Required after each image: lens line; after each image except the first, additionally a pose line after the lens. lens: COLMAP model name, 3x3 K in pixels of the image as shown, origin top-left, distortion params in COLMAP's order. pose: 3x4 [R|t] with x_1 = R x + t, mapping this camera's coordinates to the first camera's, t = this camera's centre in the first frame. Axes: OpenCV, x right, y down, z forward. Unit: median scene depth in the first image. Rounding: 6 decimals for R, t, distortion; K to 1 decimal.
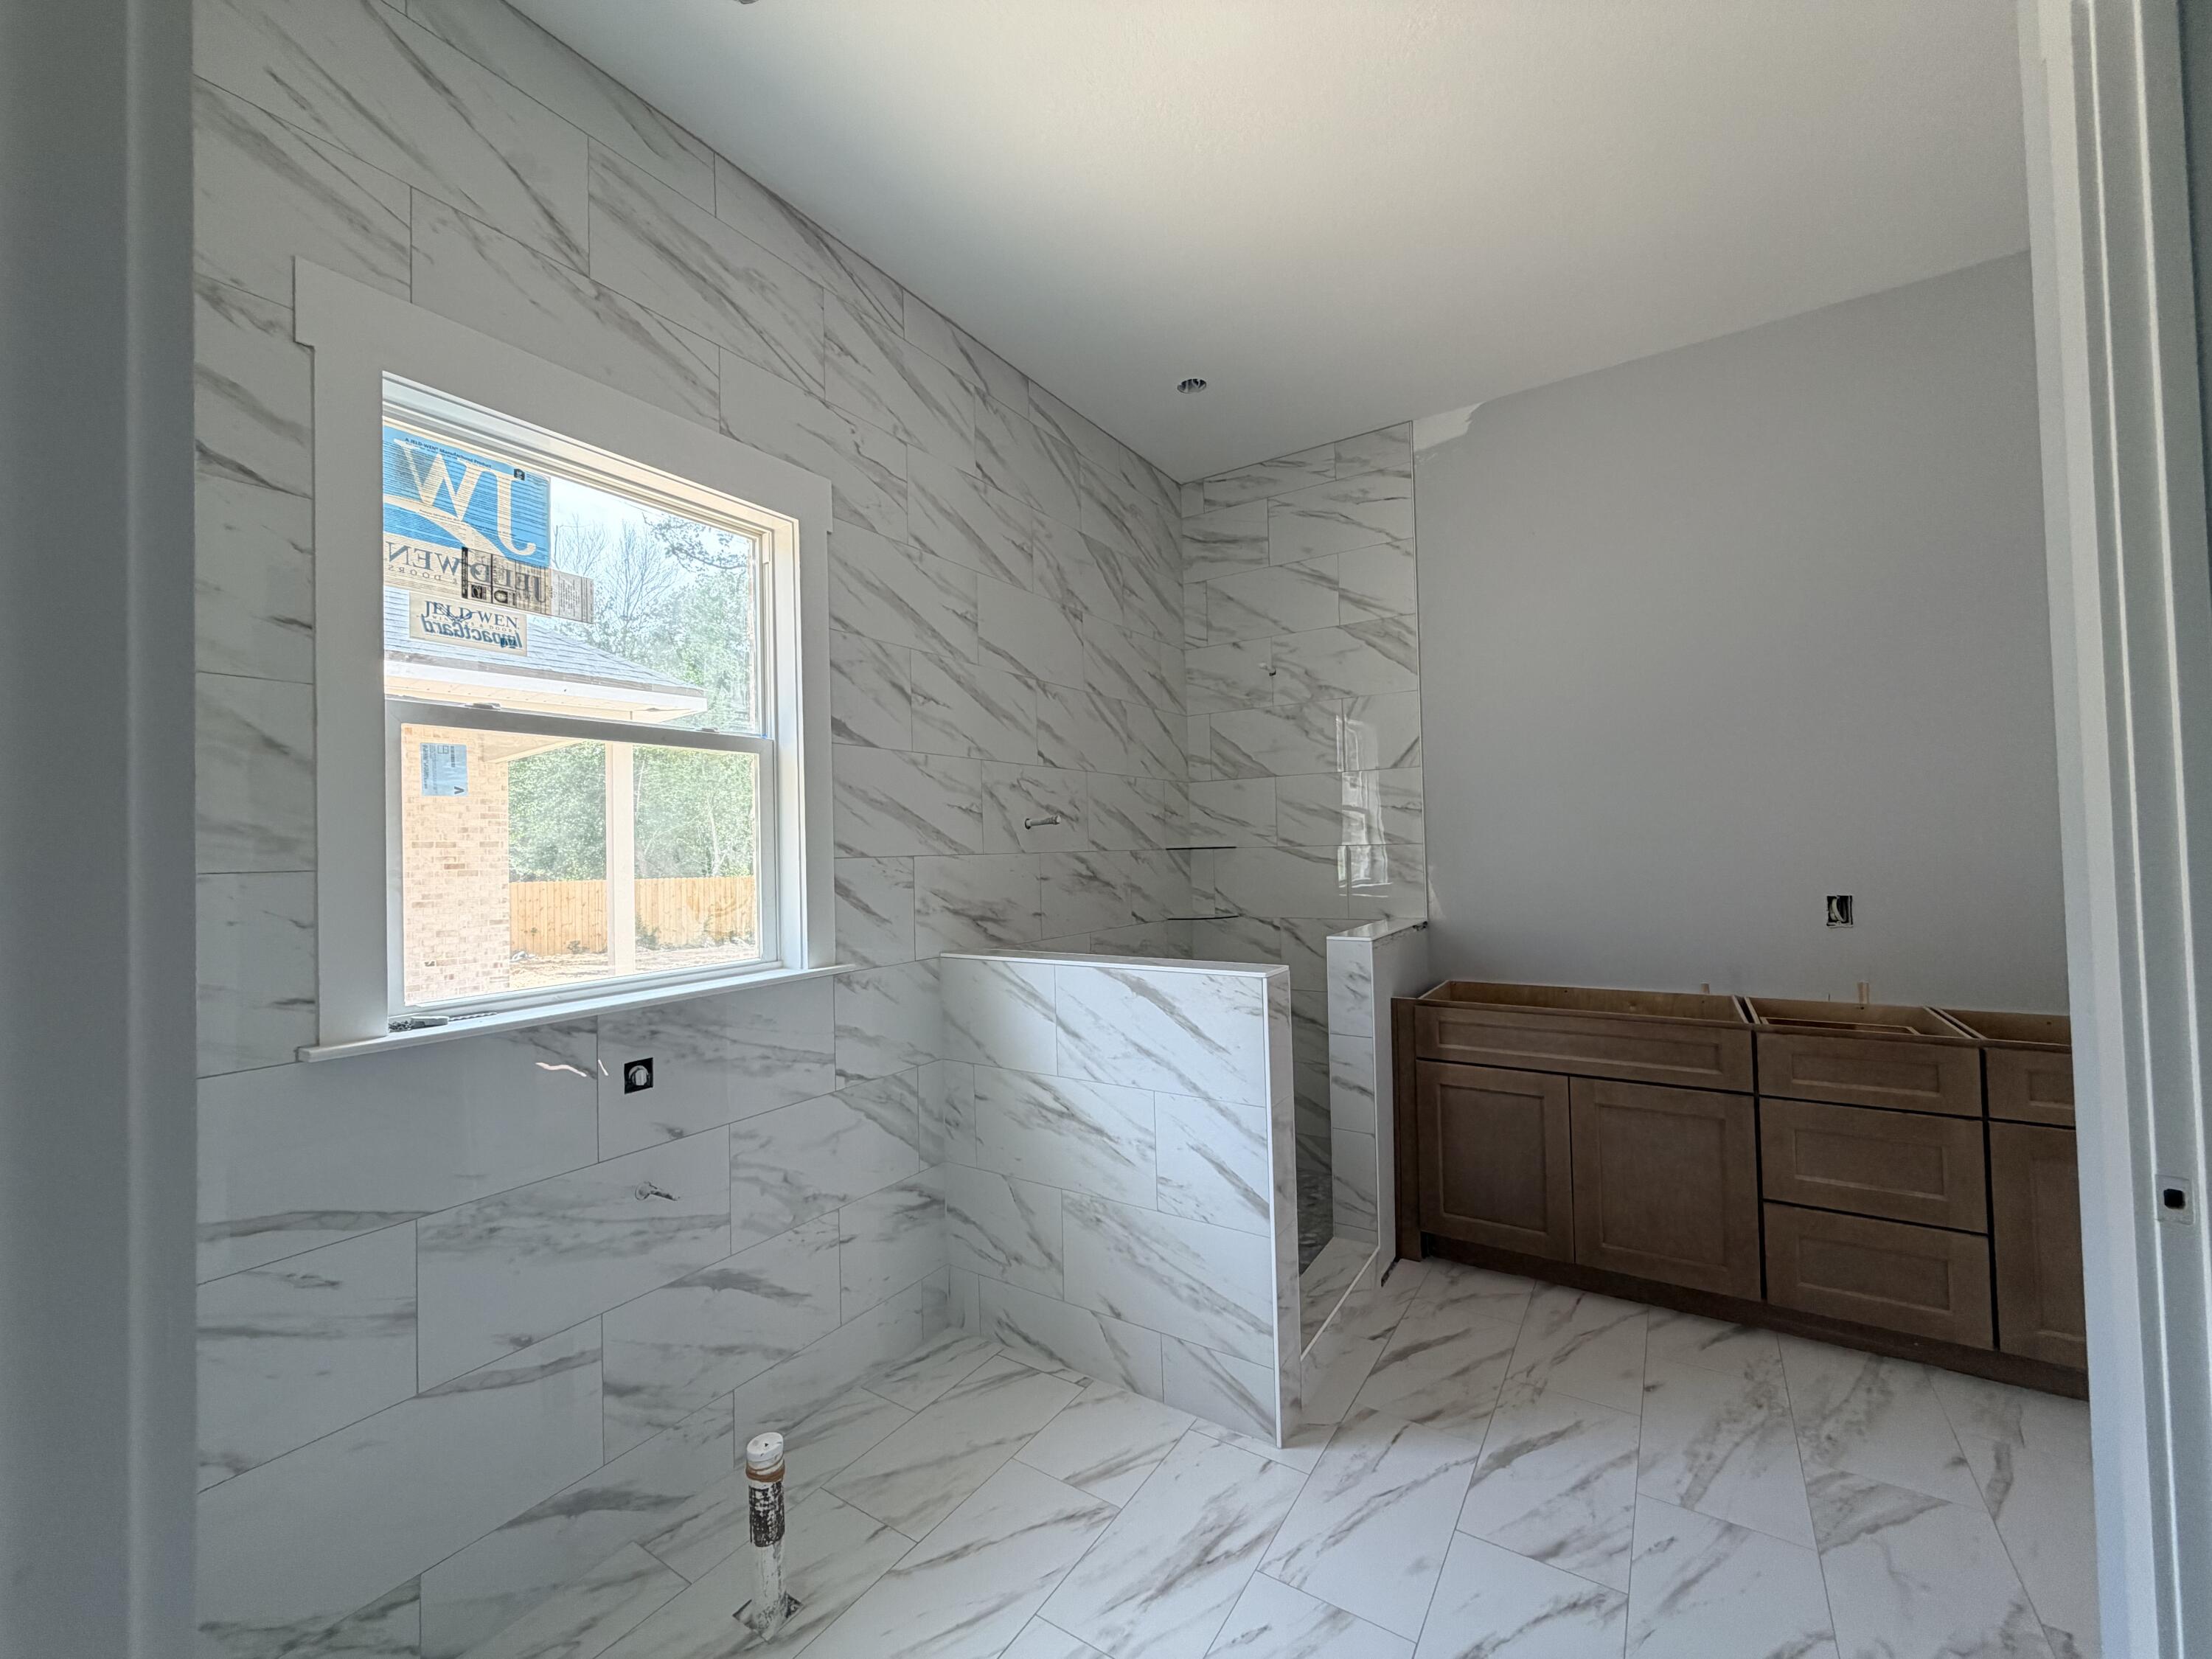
lens RADIAL K [[879.3, 0, 1099.3], [0, 879.3, 827.2], [0, 0, 1]] dist [-0.001112, 0.000243]
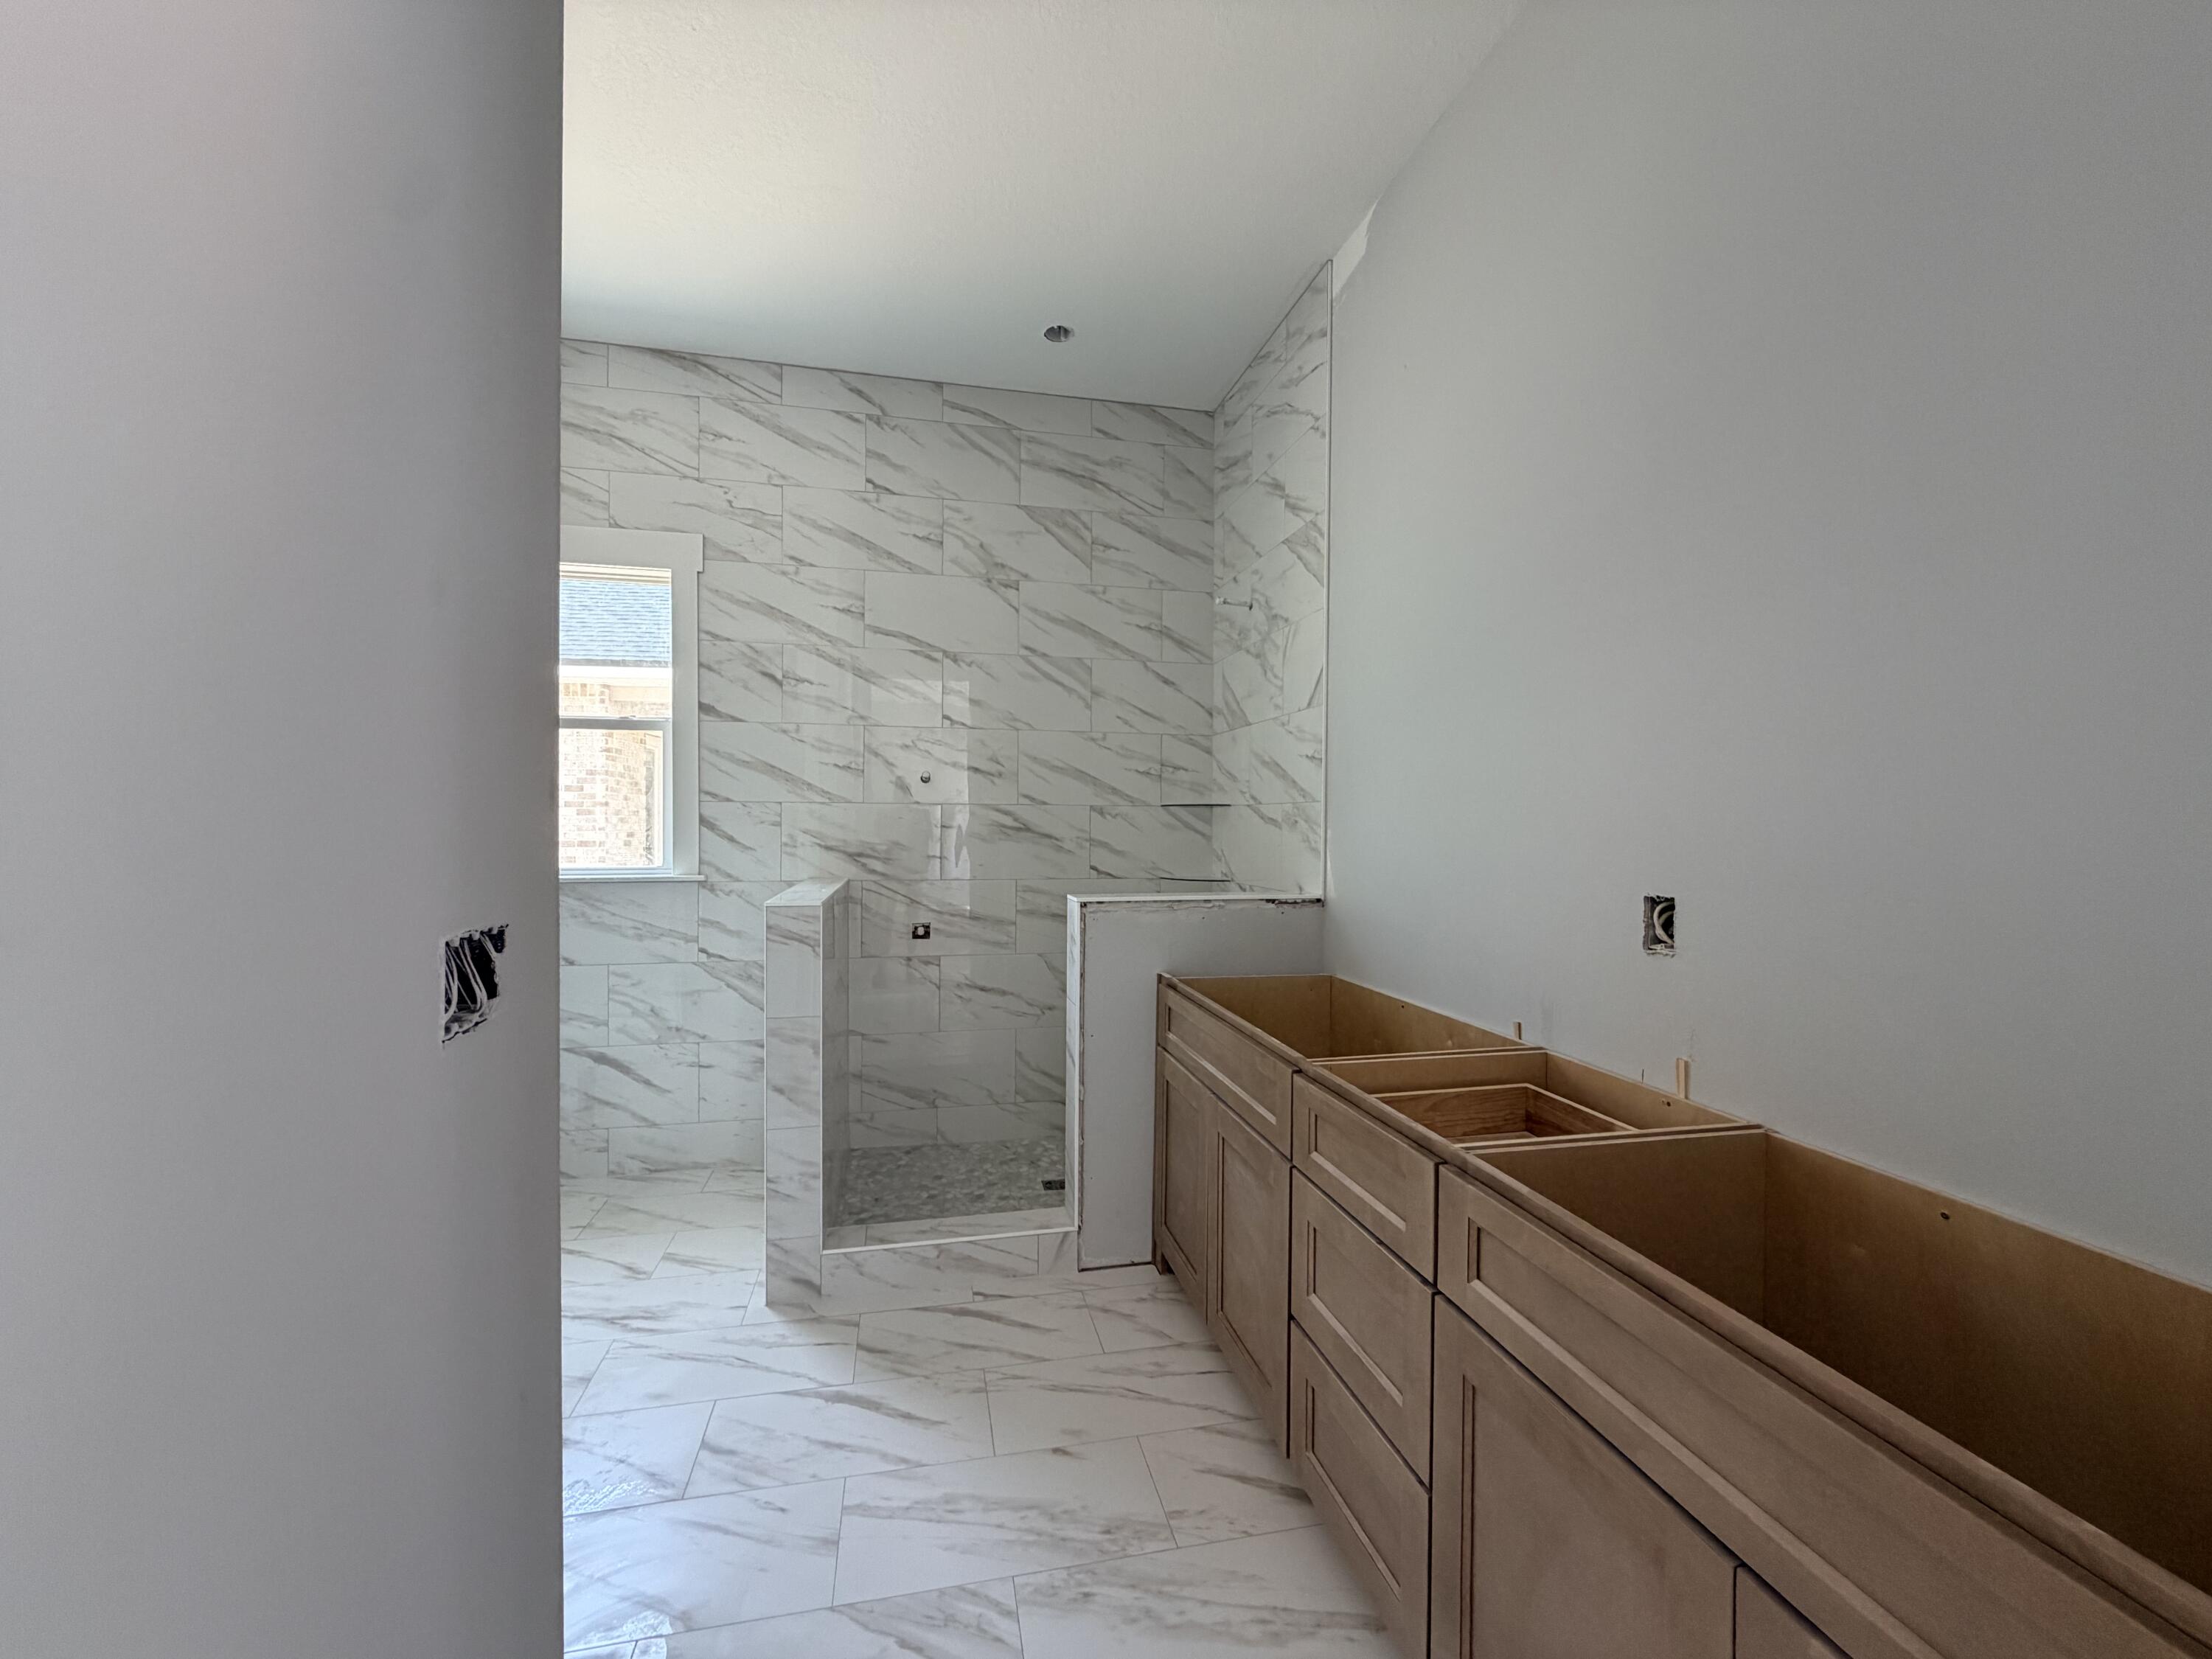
lens RADIAL K [[879.3, 0, 1098.5], [0, 879.3, 827.4], [0, 0, 1]] dist [-0.001112, 0.000243]
pose [[0.712668, 0.031506, -0.700794, 1.020117], [-0.004921, 0.999191, 0.039917, 0.015086], [0.701484, -0.024999, 0.712246, 0.378048]]
